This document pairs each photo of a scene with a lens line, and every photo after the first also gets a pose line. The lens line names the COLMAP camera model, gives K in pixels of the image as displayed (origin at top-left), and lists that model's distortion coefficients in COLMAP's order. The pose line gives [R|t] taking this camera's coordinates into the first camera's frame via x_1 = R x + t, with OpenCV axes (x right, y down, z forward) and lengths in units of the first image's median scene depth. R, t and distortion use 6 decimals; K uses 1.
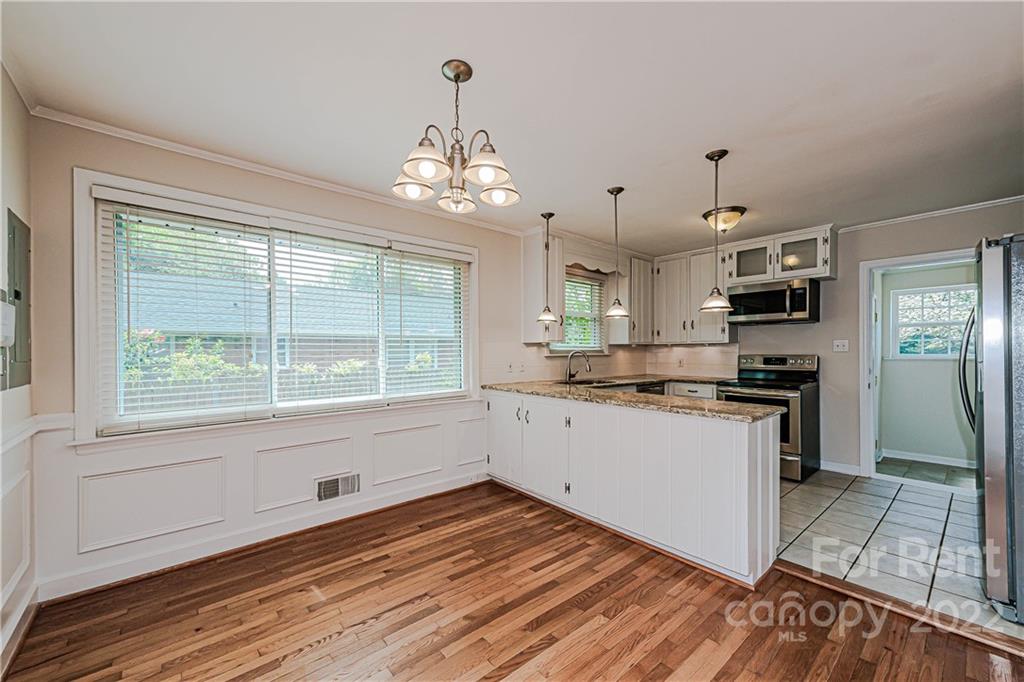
lens RADIAL K [[403.3, 0, 519.4], [0, 403.3, 346.6], [0, 0, 1]] dist [0.004304, 0.000356]
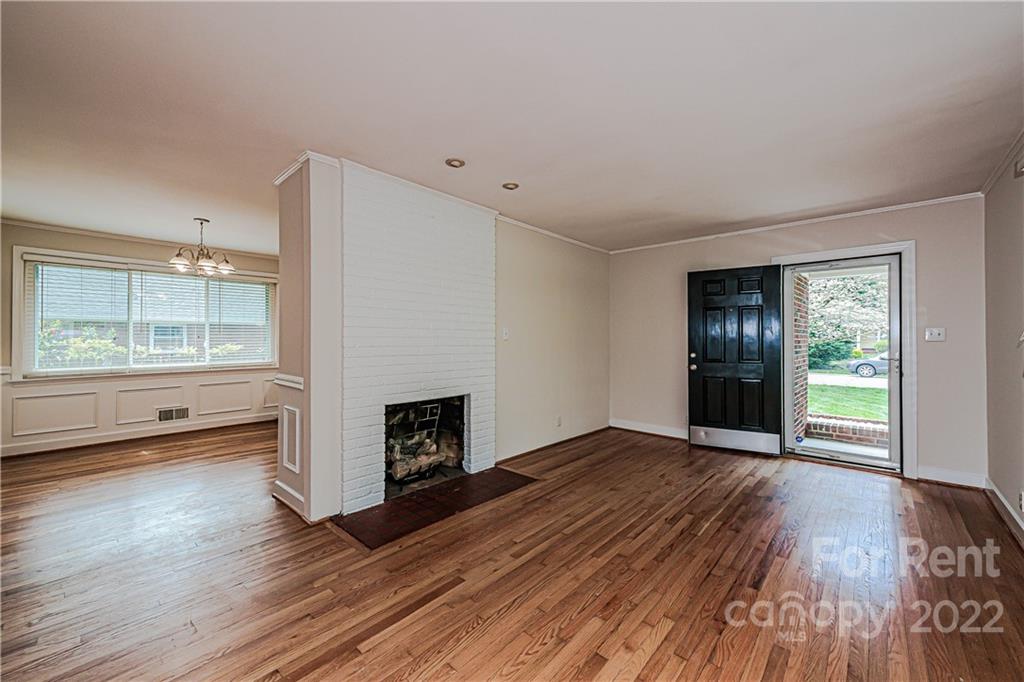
lens RADIAL K [[403.3, 0, 510.8], [0, 403.3, 338.3], [0, 0, 1]] dist [0.004304, 0.000356]
pose [[0.993397, 0.011561, 0.114141, 0.886105], [-0.011933, 0.999925, 0.002583, -0.006955], [-0.114102, -0.003928, 0.993461, -1.006414]]
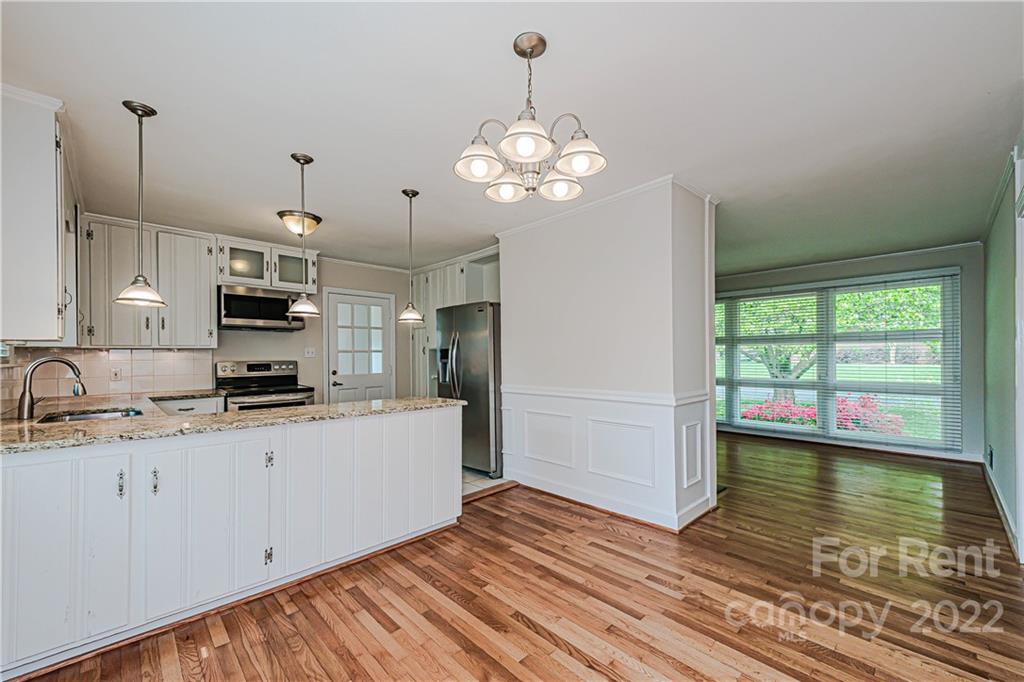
lens RADIAL K [[403.3, 0, 521.0], [0, 403.3, 351.9], [0, 0, 1]] dist [0.004304, 0.000356]
pose [[-0.064202, 0.011142, 0.997875, -0.648703], [-0.003441, 0.999929, -0.011386, 0.010564], [-0.997931, -0.004165, -0.064159, 0.668303]]
